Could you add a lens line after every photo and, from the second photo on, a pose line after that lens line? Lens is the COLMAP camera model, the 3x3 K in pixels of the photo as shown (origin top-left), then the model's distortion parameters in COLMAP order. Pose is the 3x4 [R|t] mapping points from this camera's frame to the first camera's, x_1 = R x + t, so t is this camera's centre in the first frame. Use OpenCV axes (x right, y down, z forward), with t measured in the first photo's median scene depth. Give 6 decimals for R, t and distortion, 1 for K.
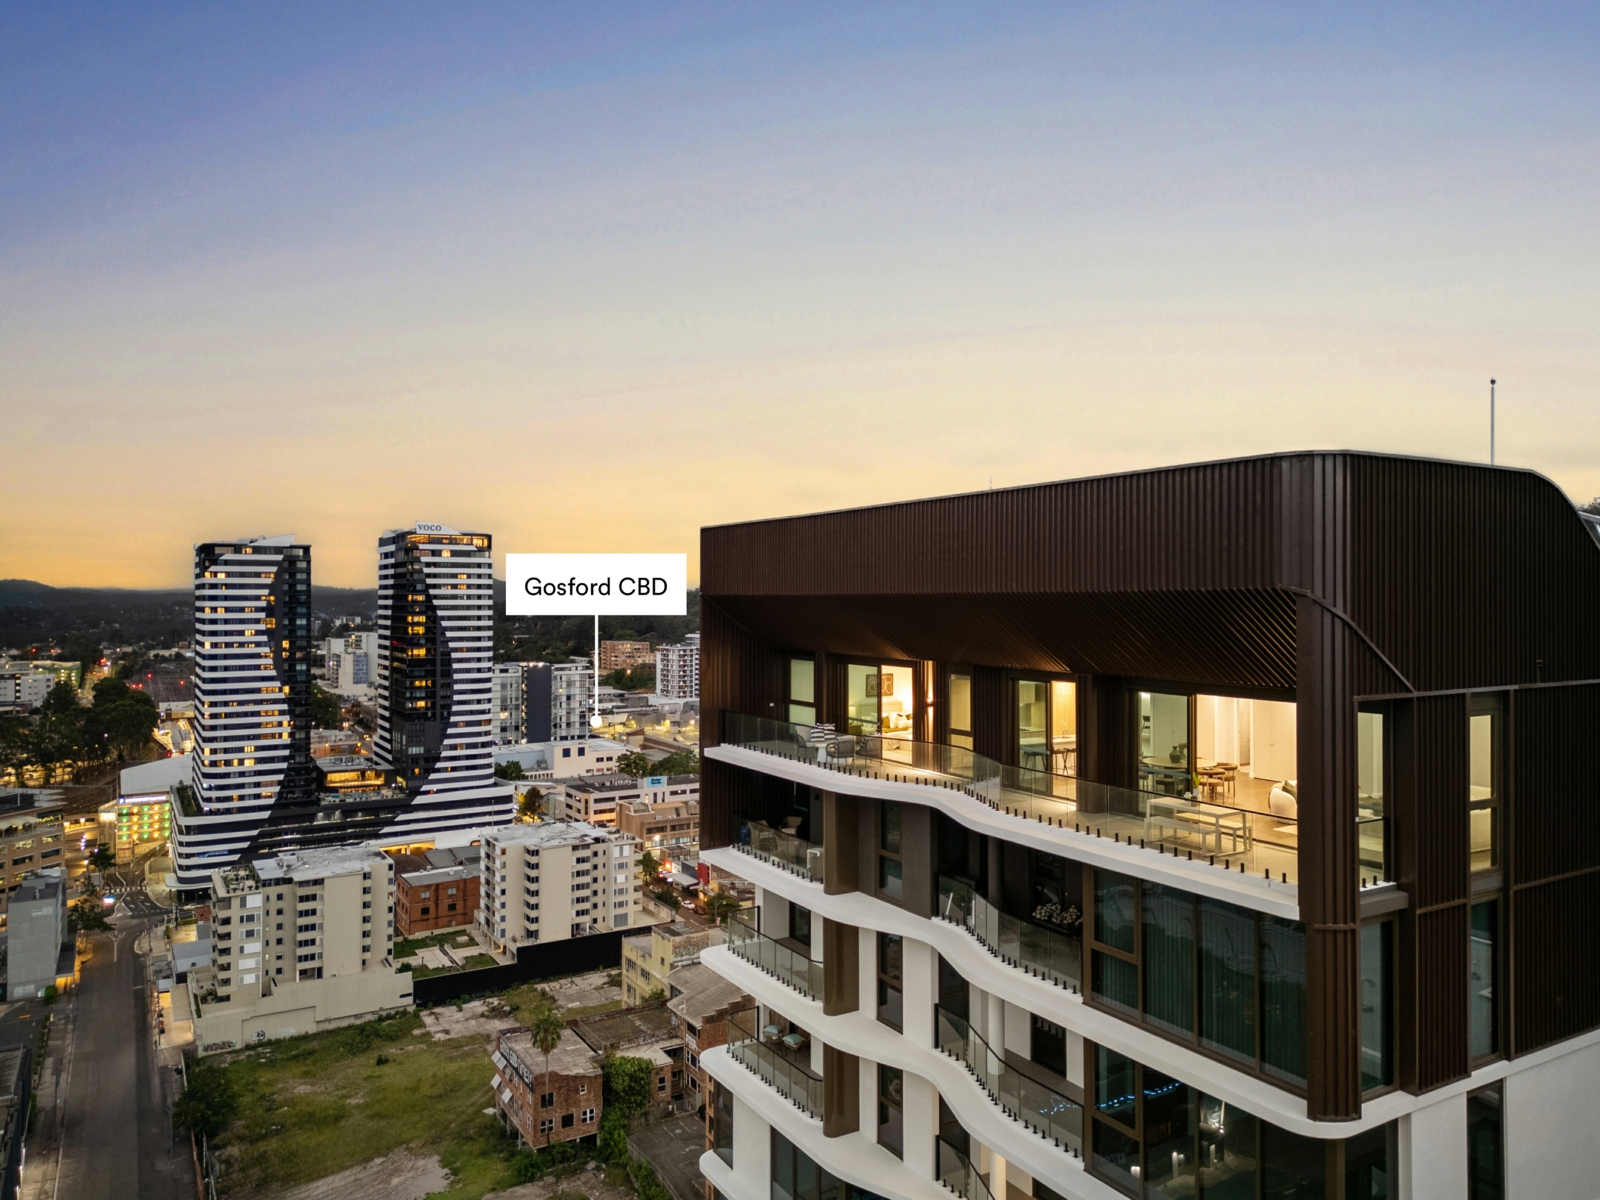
lens RADIAL K [[1126.5, 0, 800.4], [0, 1126.5, 593.8], [0, 0, 1]] dist [0.037766, -0.011744]
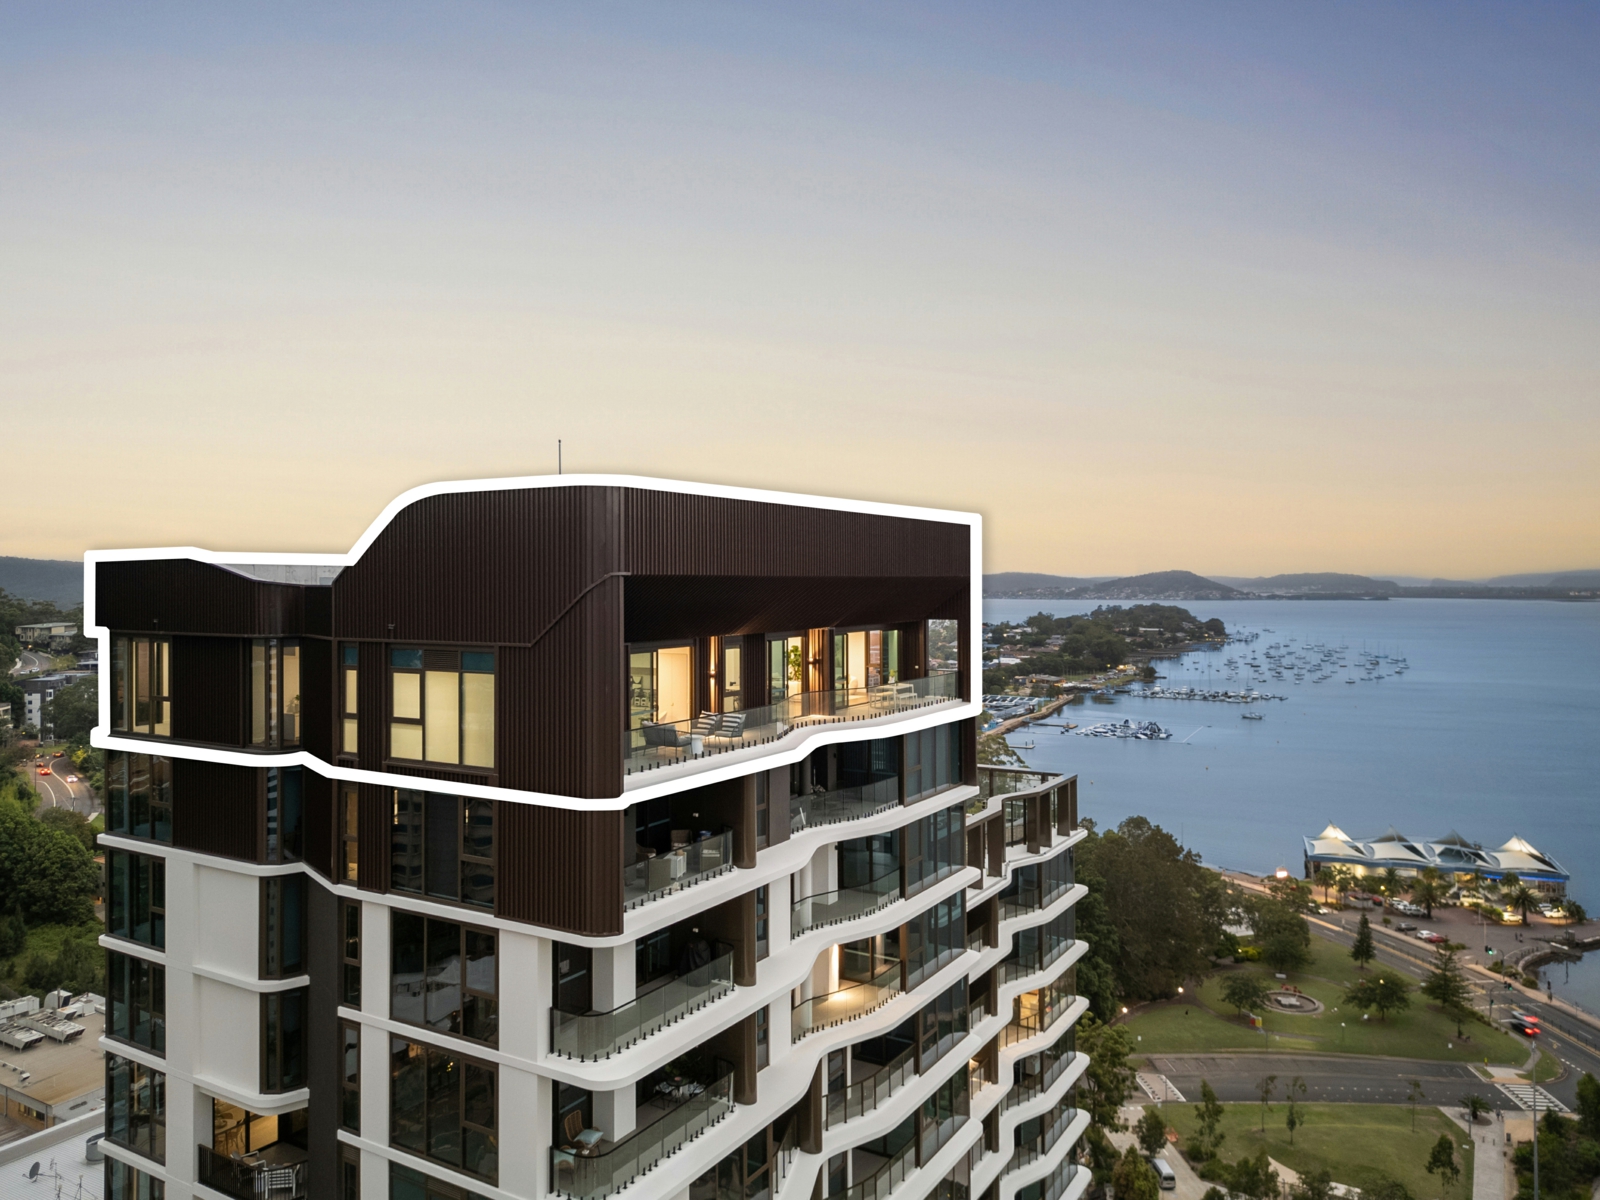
lens RADIAL K [[1126.5, 0, 800.0], [0, 1126.5, 579.1], [0, 0, 1]] dist [0.037766, -0.011744]
pose [[-0.468675, 0.008528, 0.883330, -0.932245], [0.001337, 0.999959, -0.008945, 0.012250], [-0.883370, -0.003011, -0.468667, 1.479916]]
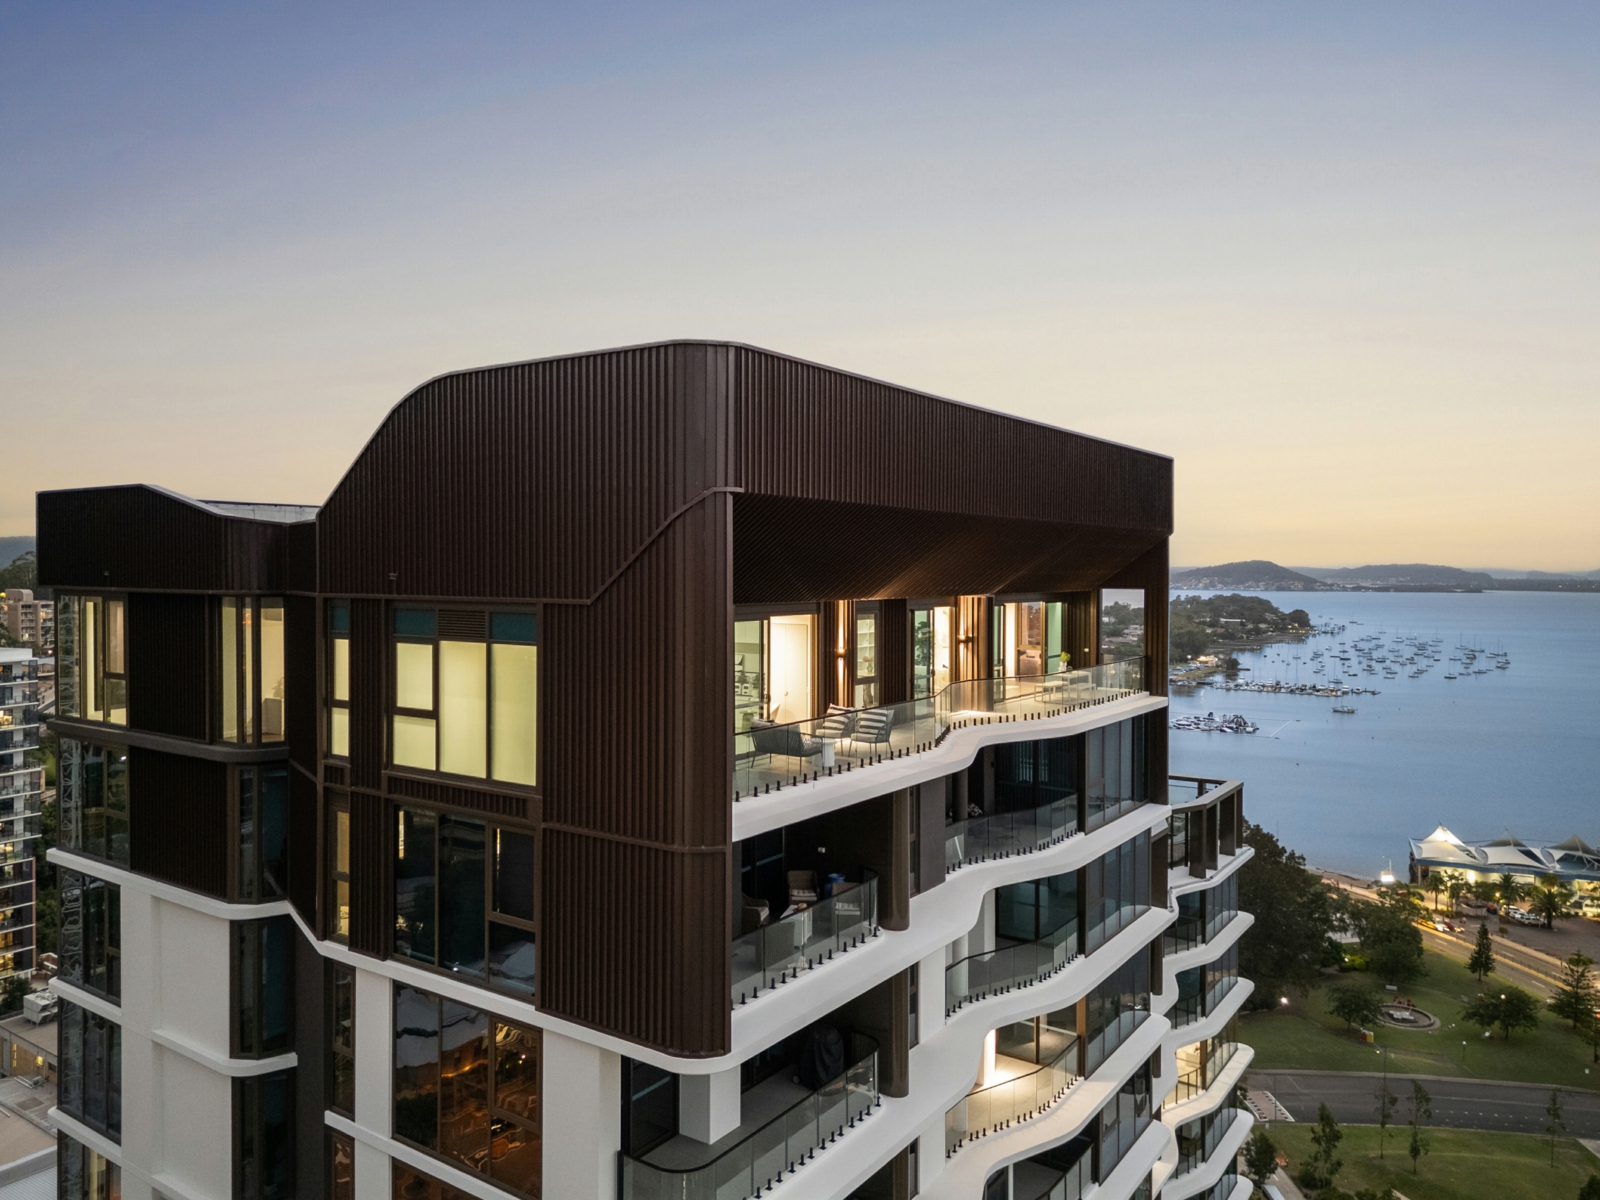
lens RADIAL K [[1126.5, 0, 794.5], [0, 1126.5, 598.1], [0, 0, 1]] dist [0.037766, -0.011744]
pose [[-0.406913, -0.020390, 0.913239, -0.620374], [-0.006020, 0.999789, 0.019640, 0.041994], [-0.913447, 0.002494, -0.406950, 1.390544]]
